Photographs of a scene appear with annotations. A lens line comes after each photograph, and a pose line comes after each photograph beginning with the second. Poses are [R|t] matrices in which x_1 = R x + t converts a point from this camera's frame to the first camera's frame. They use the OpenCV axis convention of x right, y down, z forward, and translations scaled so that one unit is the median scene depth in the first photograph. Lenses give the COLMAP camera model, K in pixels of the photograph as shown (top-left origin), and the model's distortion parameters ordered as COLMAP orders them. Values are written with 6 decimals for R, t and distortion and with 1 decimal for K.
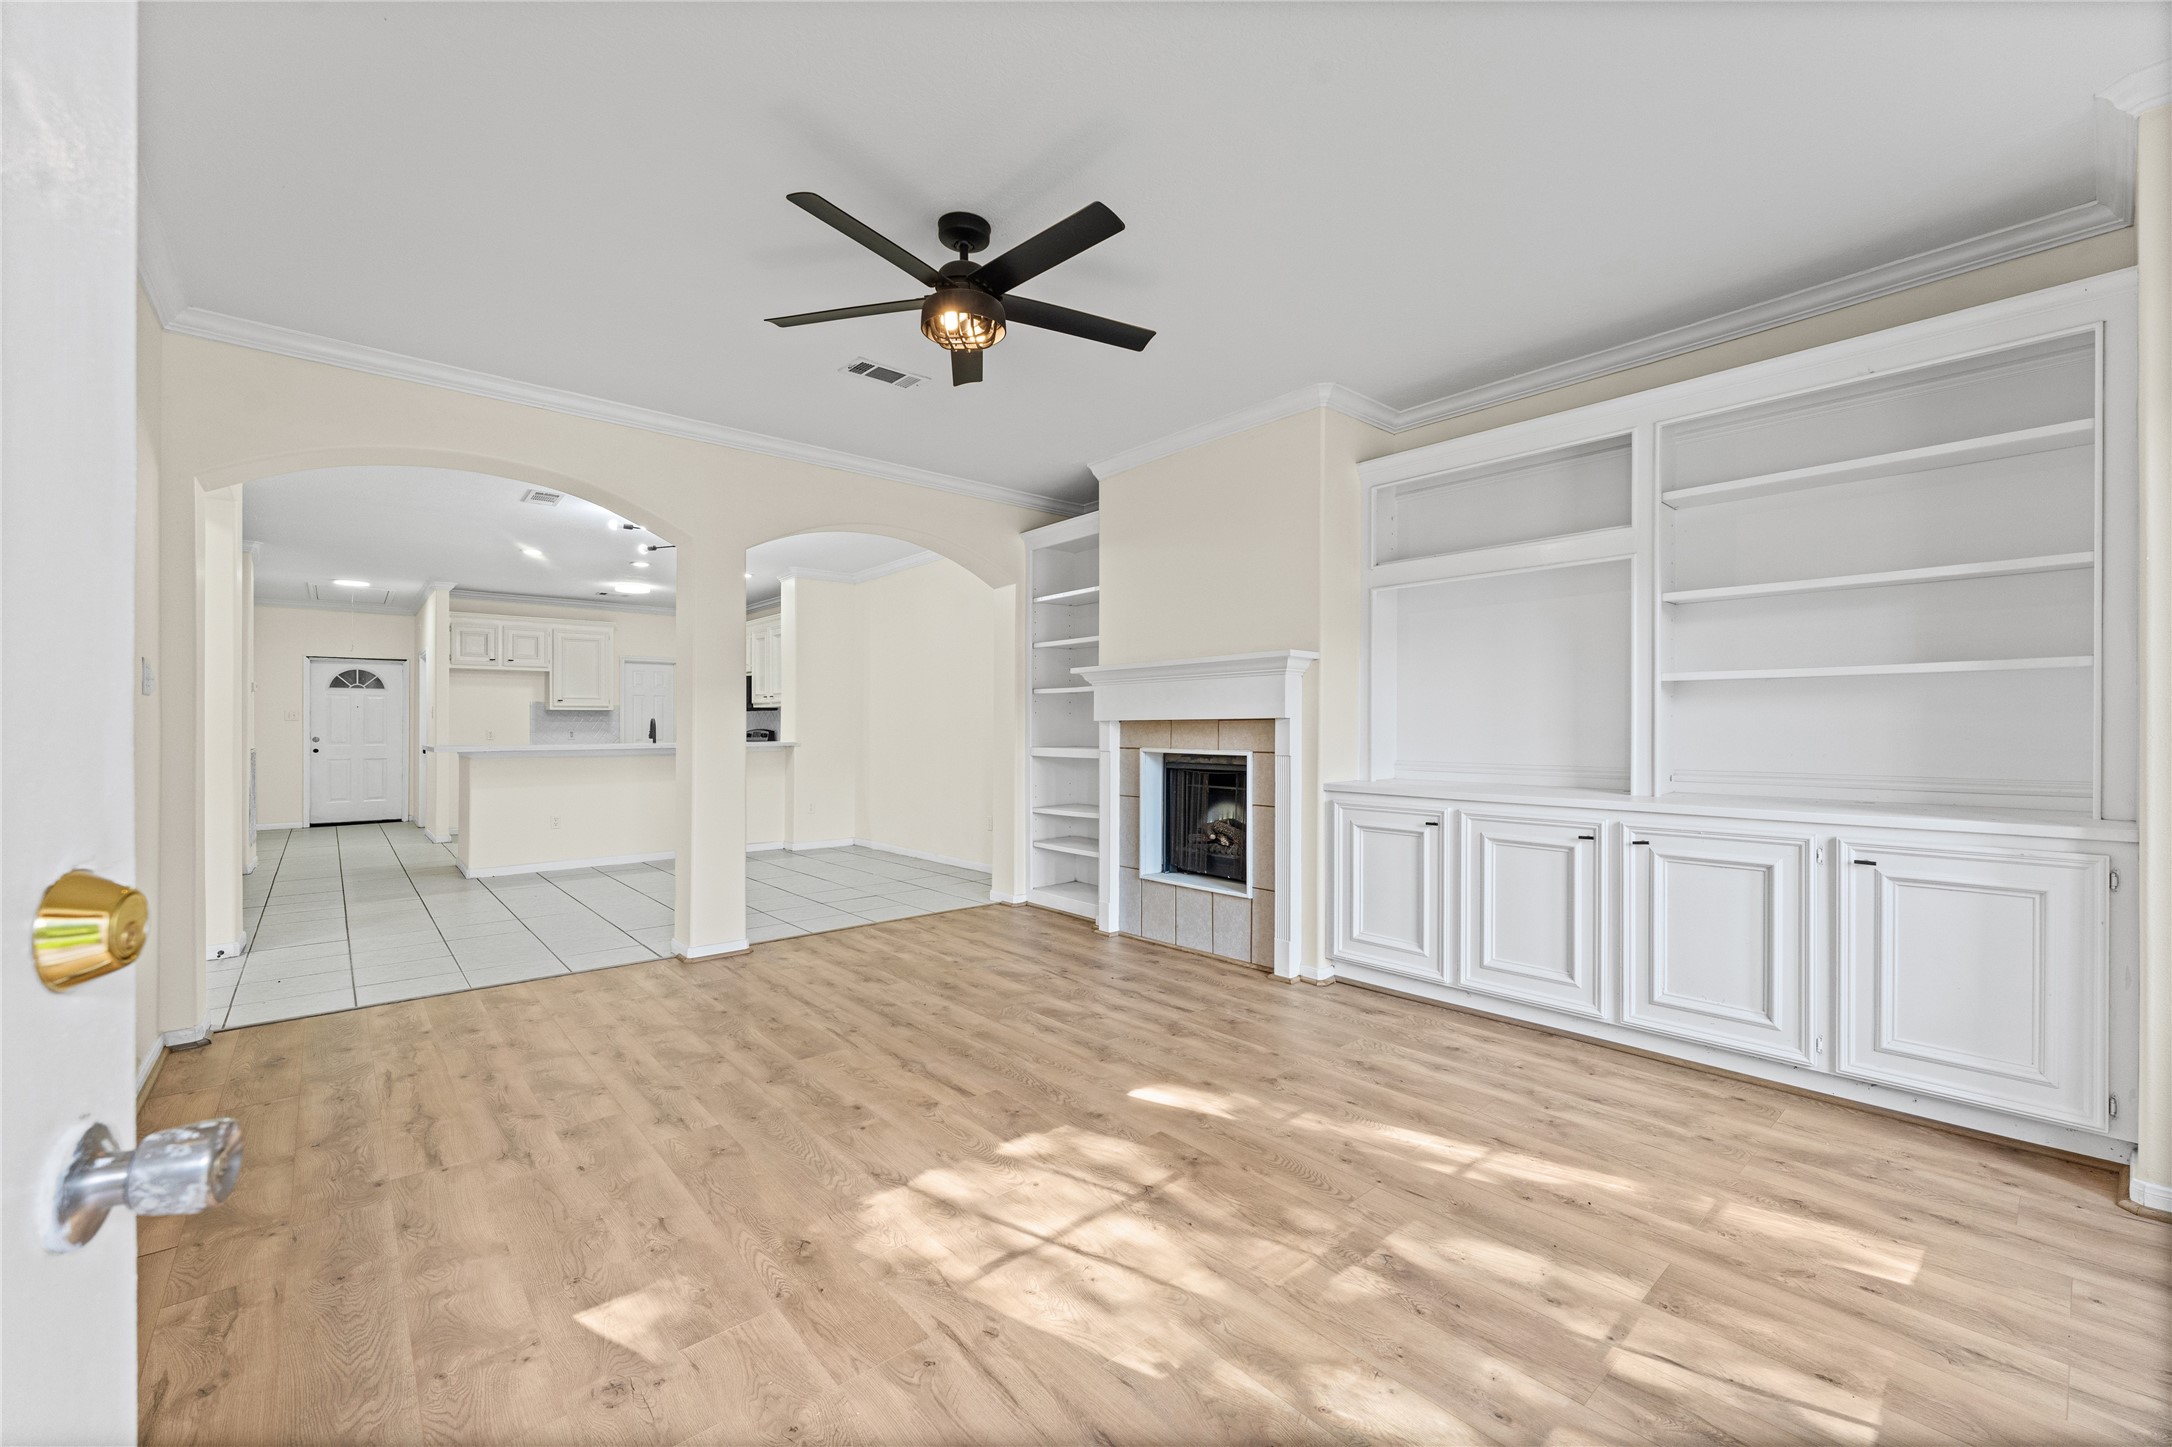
lens RADIAL K [[875.4, 0, 1086.8], [0, 875.4, 731.7], [0, 0, 1]] dist [-0.000002, -0.000010]
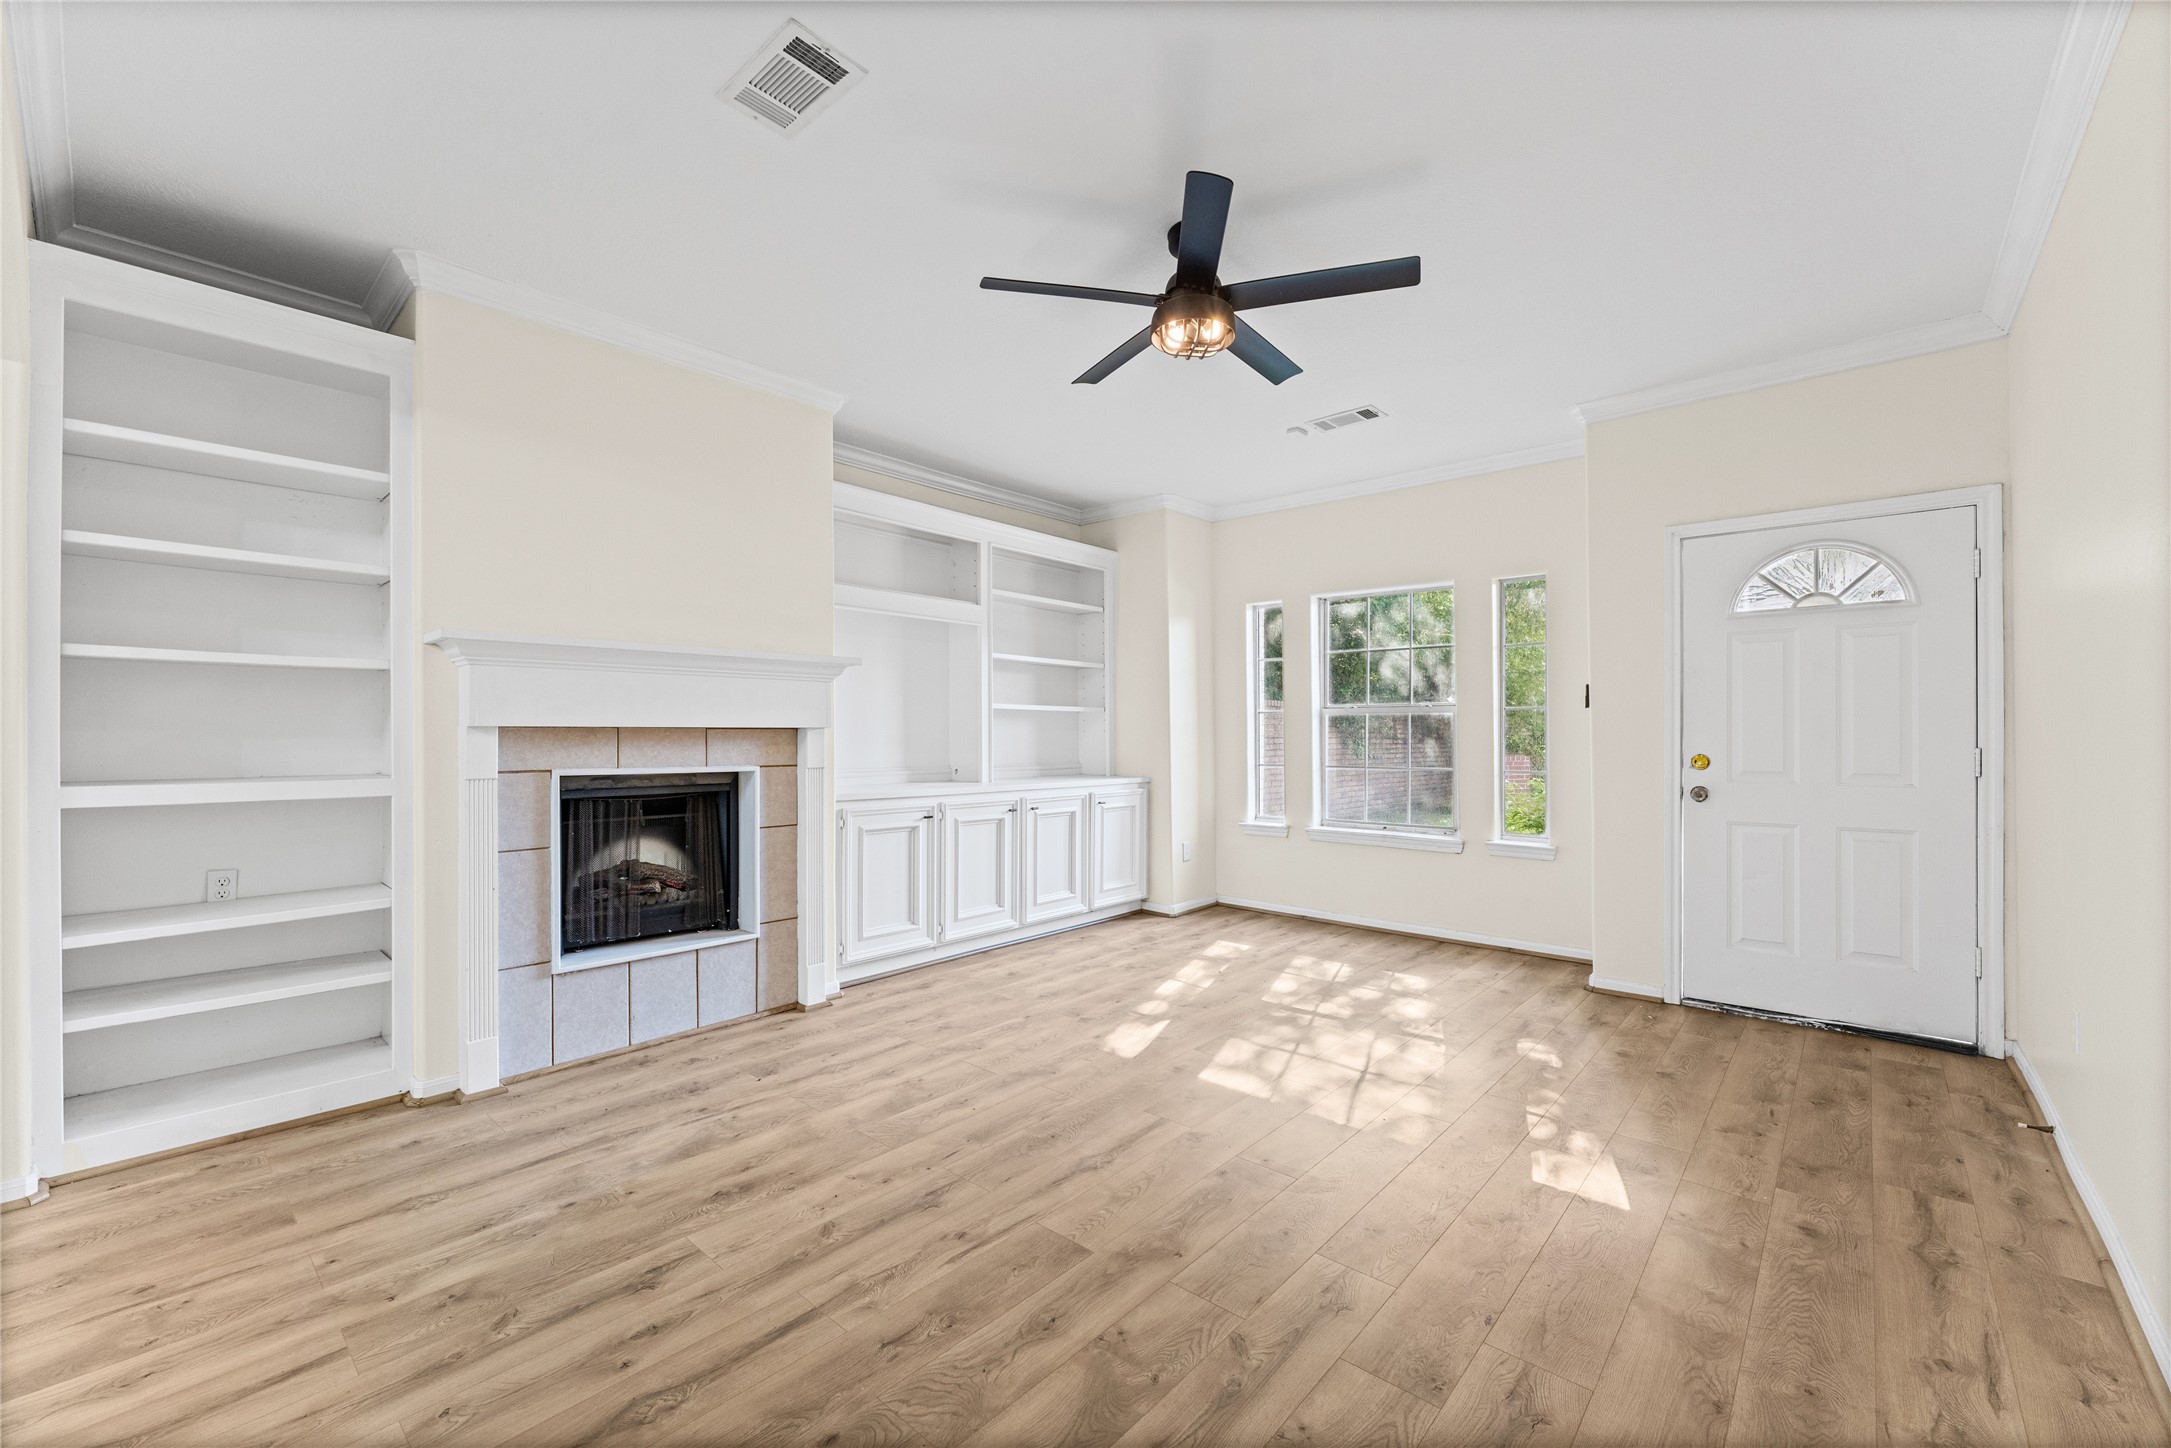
lens RADIAL K [[875.0, 0, 1086.3], [0, 875.0, 732.2], [0, 0, 1]] dist [-0.000002, -0.000010]
pose [[-0.129928, 0.006328, 0.991503, -0.798900], [0.005297, 0.999970, -0.005688, -0.003768], [-0.991509, 0.004513, -0.129957, 0.896511]]
